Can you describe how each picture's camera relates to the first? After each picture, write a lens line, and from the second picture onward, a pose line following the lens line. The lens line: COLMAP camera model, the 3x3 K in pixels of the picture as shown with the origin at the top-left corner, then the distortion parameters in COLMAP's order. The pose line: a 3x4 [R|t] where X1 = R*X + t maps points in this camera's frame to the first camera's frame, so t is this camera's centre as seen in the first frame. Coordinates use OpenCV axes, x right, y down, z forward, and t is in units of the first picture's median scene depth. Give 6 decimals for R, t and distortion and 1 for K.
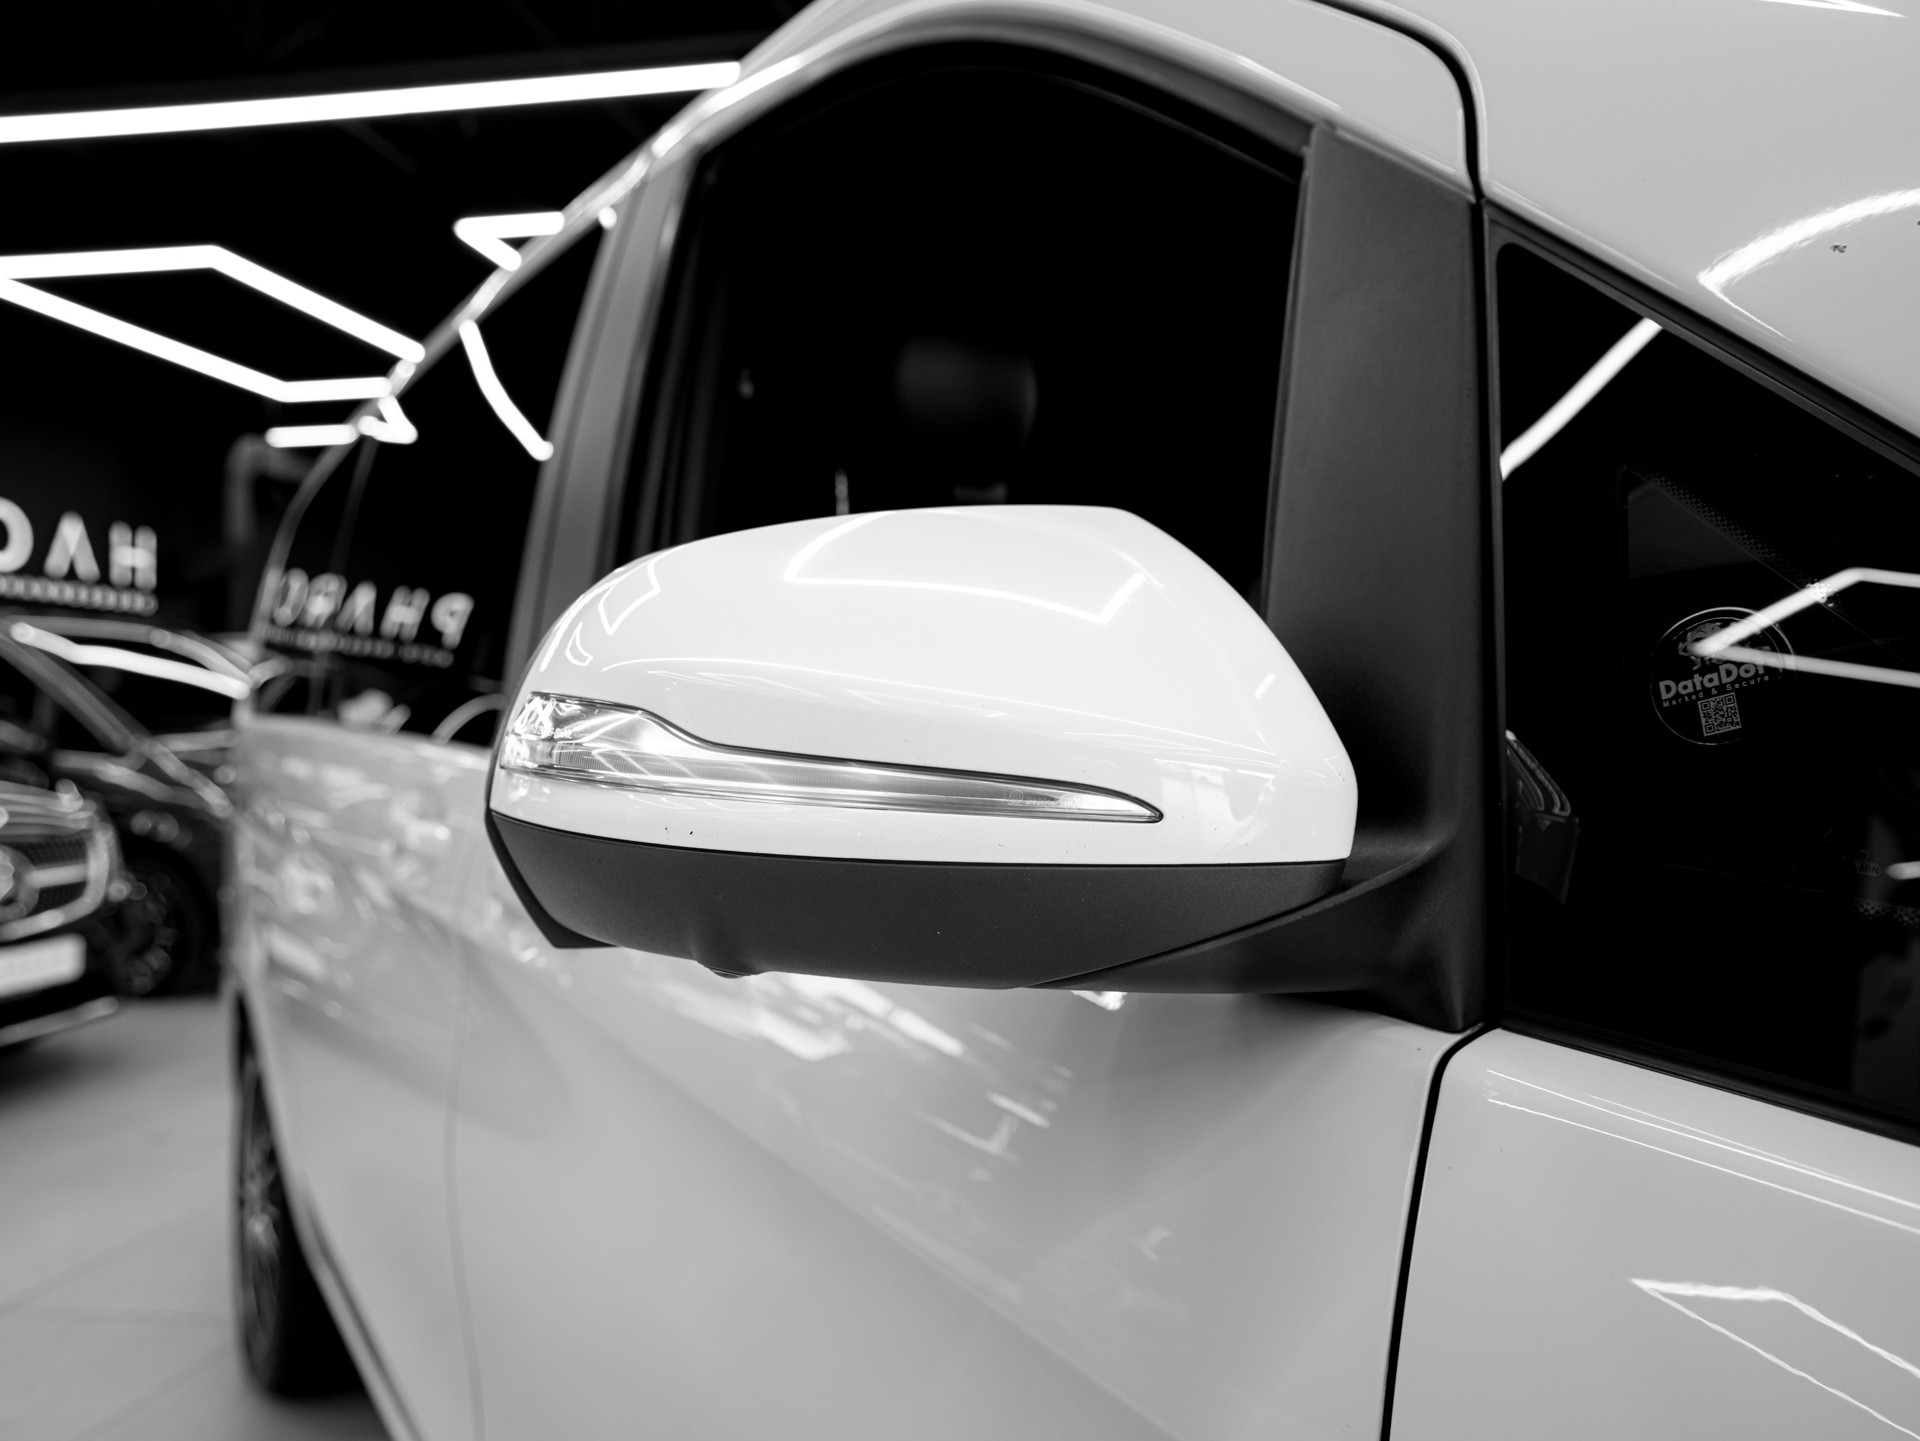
lens RADIAL K [[1456.1, 0, 961.2], [0, 1456.1, 723.6], [0, 0, 1]] dist [-0.024592, 0.064719]
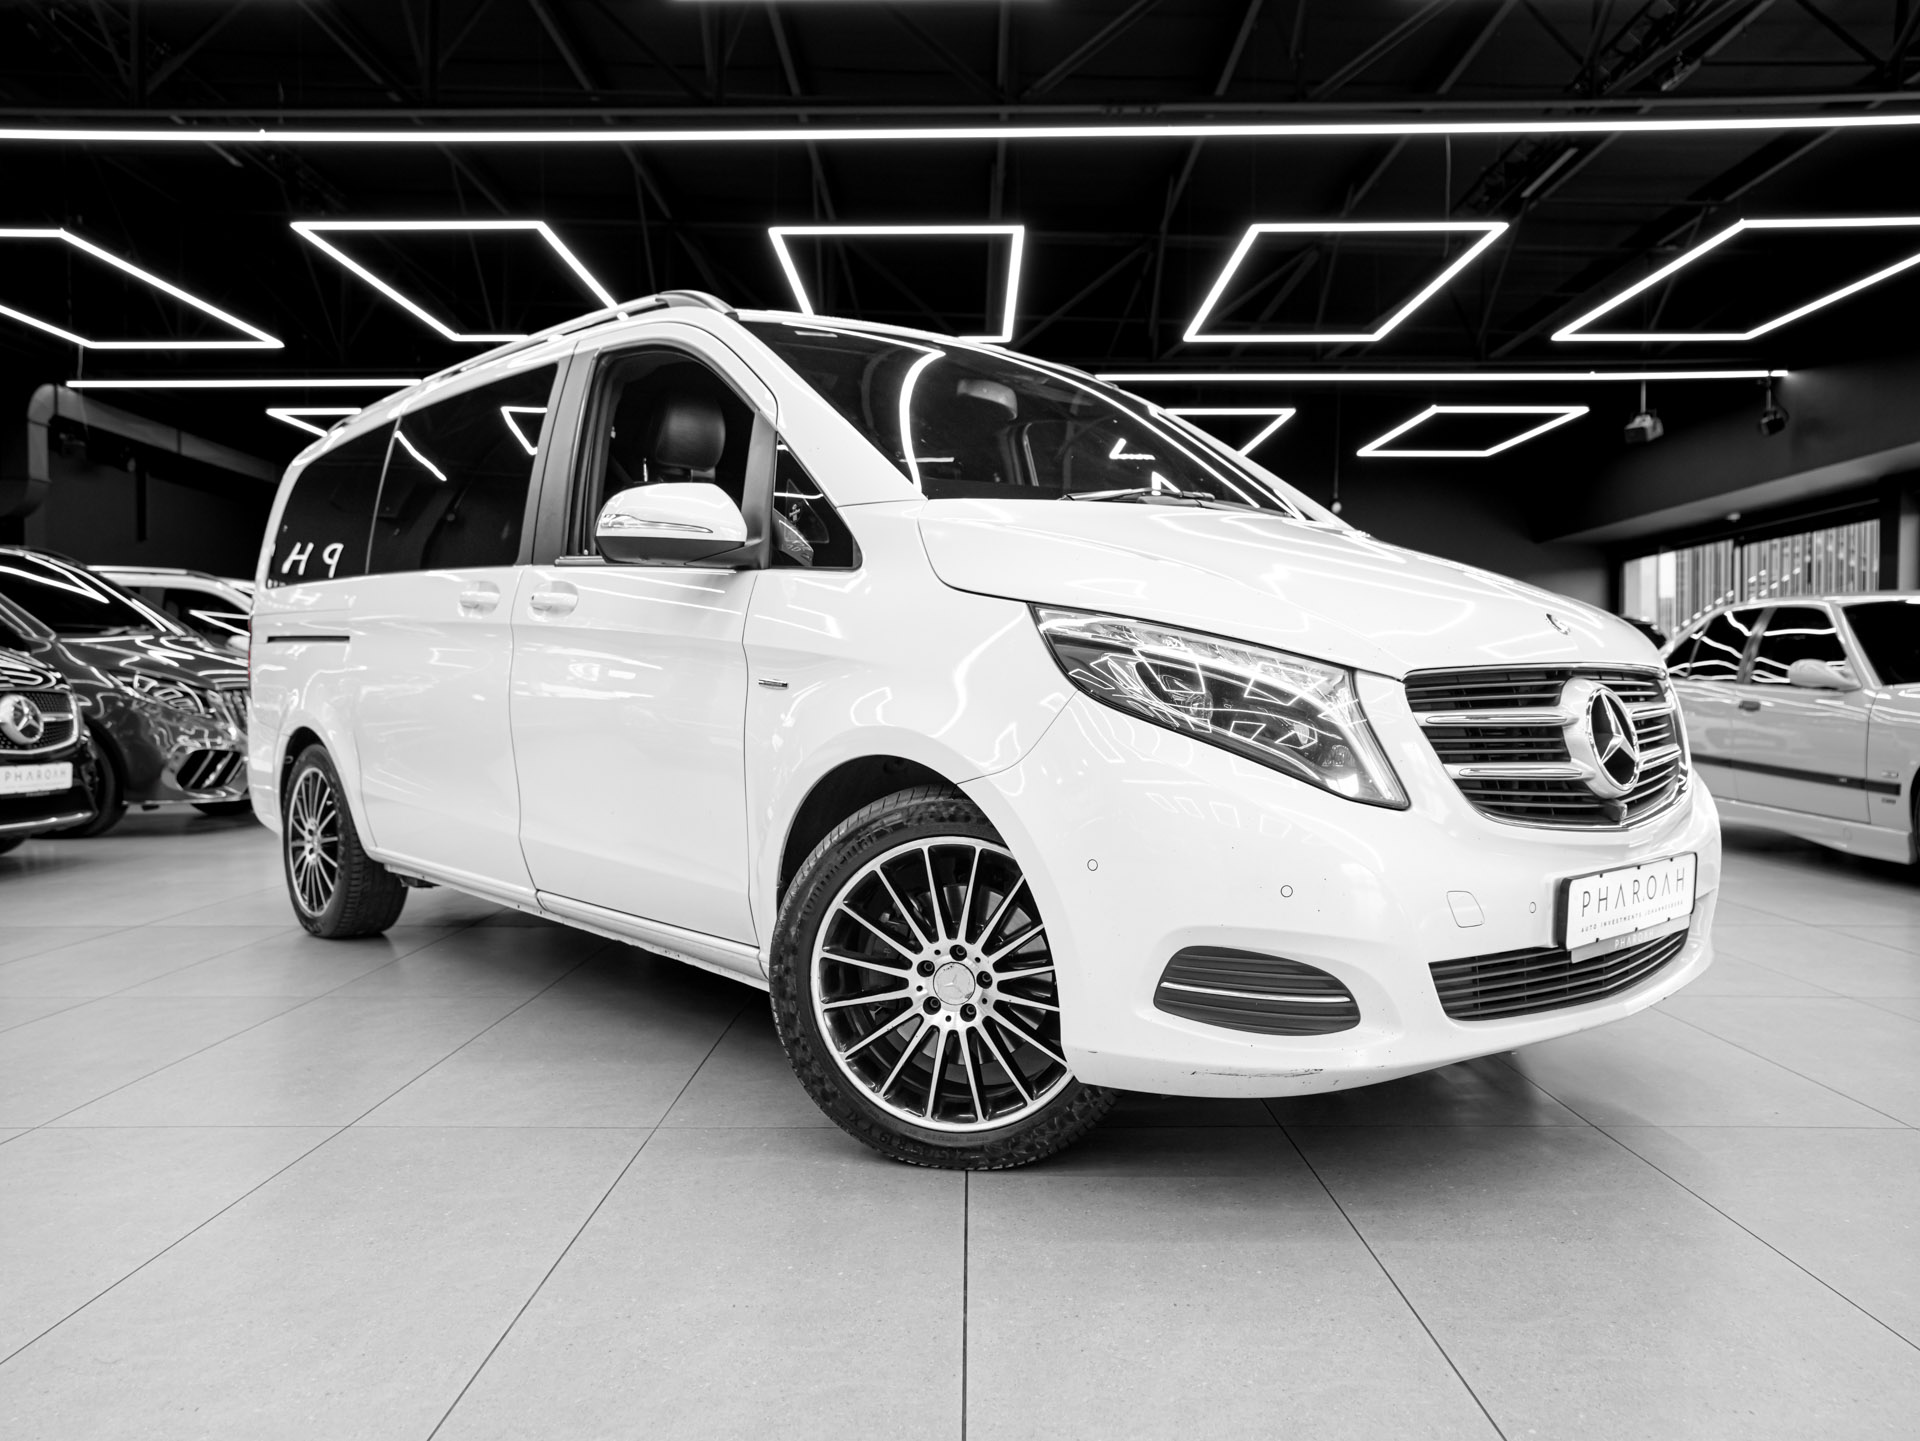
lens RADIAL K [[1456.1, 0, 967.1], [0, 1456.1, 709.9], [0, 0, 1]] dist [-0.024592, 0.064719]
pose [[0.986412, -0.000853, 0.164289, 0.028693], [-0.002142, 0.999835, 0.018054, 0.114514], [-0.164277, -0.018161, 0.986247, -0.865670]]
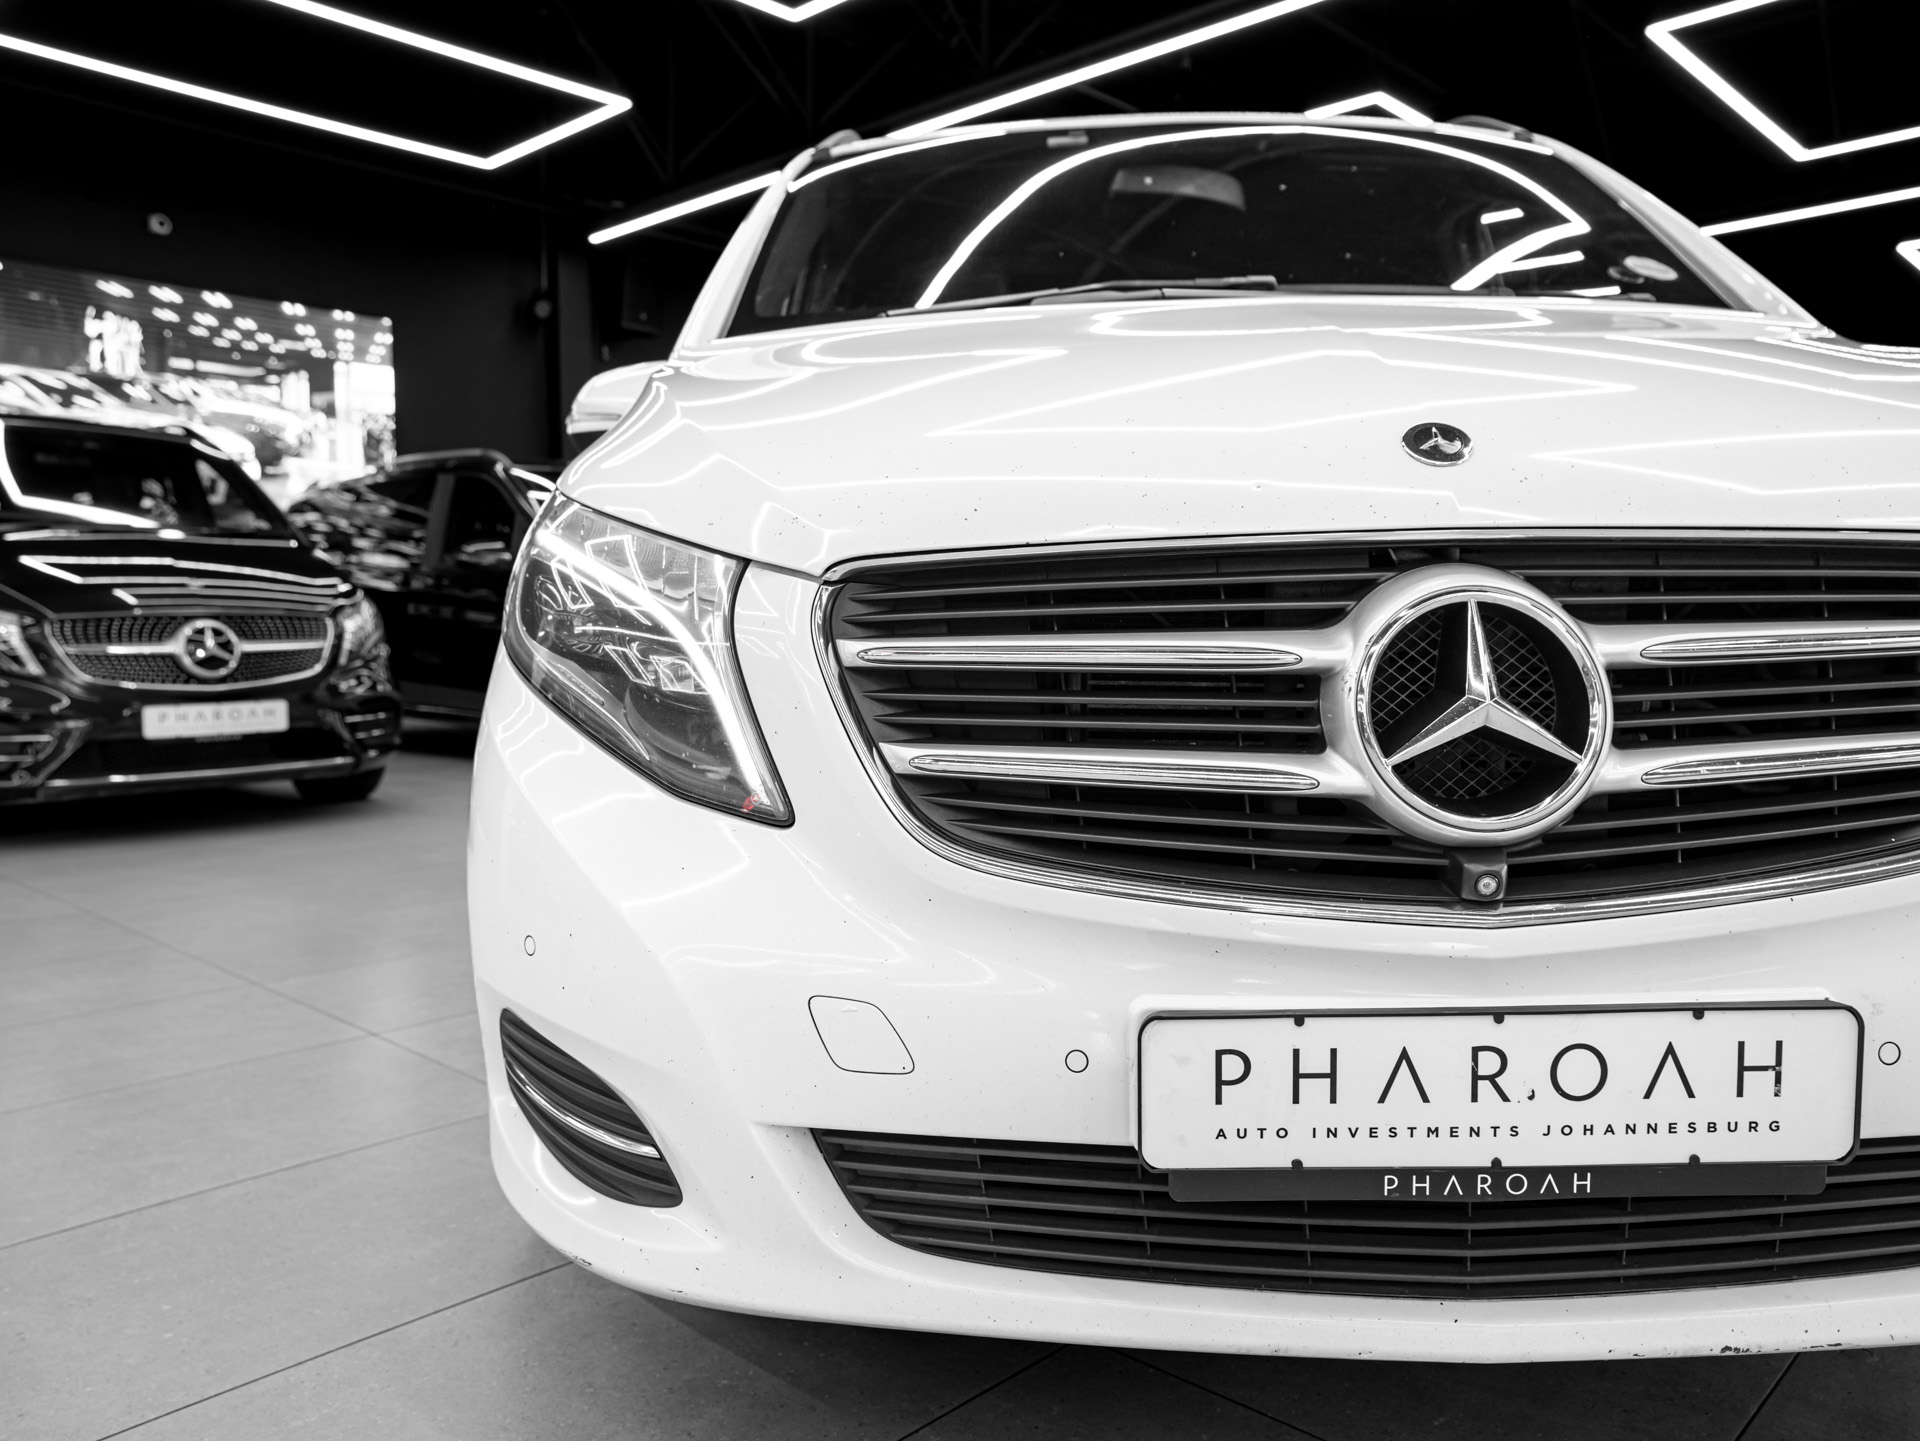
lens RADIAL K [[1456.1, 0, 955.6], [0, 1456.1, 722.1], [0, 0, 1]] dist [-0.024592, 0.064719]
pose [[0.832661, 0.037617, -0.552504, 0.645500], [0.006387, 0.996972, 0.077505, 0.121151], [0.553746, -0.068064, 0.829899, -0.449378]]
